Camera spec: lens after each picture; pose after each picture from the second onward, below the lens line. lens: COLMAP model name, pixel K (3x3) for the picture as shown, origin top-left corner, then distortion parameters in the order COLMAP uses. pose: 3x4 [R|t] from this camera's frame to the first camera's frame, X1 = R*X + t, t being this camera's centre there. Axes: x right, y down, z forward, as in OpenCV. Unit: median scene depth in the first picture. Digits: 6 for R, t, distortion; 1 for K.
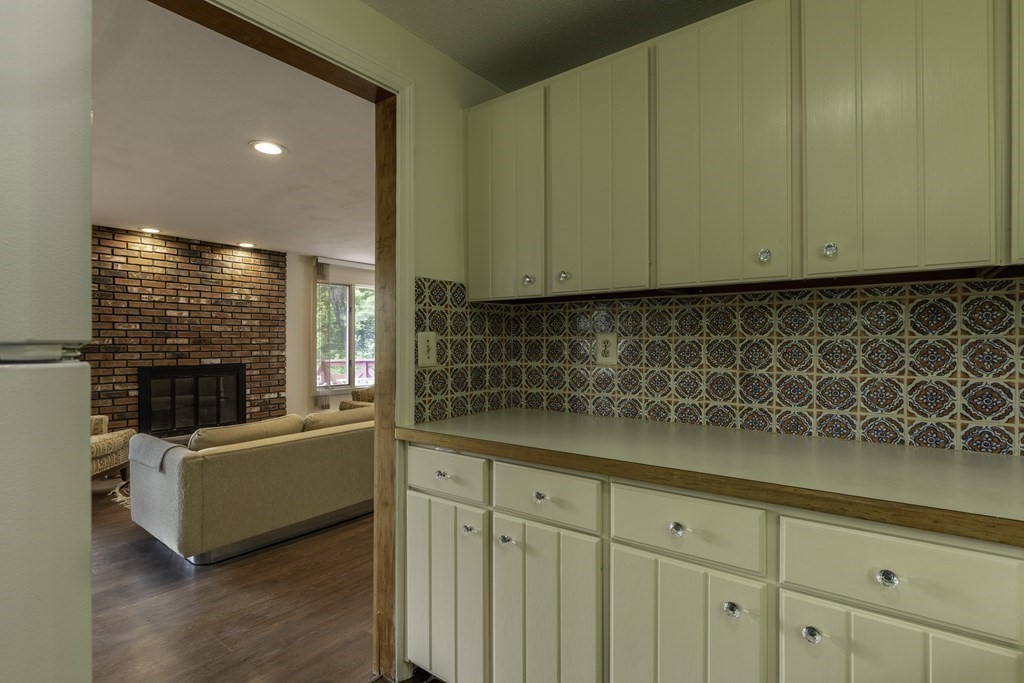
lens RADIAL K [[489.7, 0, 535.5], [0, 489.7, 342.9], [0, 0, 1]] dist [-0.019992, 0.000548]
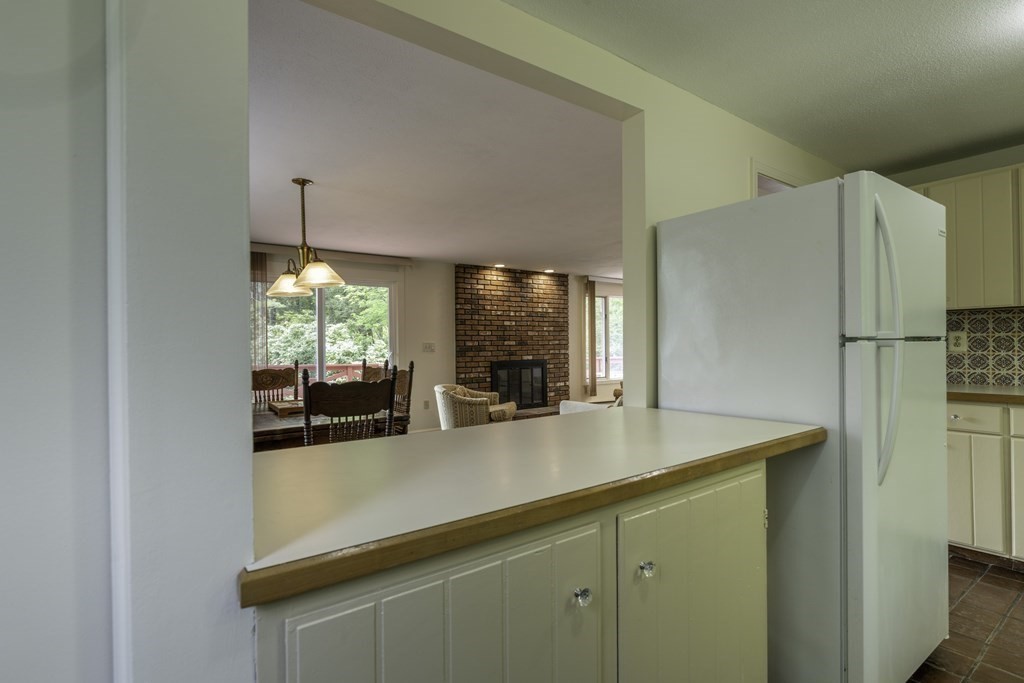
lens RADIAL K [[489.7, 0, 529.8], [0, 489.7, 343.9], [0, 0, 1]] dist [-0.019992, 0.000548]
pose [[0.948061, -0.010394, -0.317920, -0.235505], [0.010045, 0.999946, -0.002736, 0.003526], [0.317931, -0.000599, 0.948114, -0.323121]]
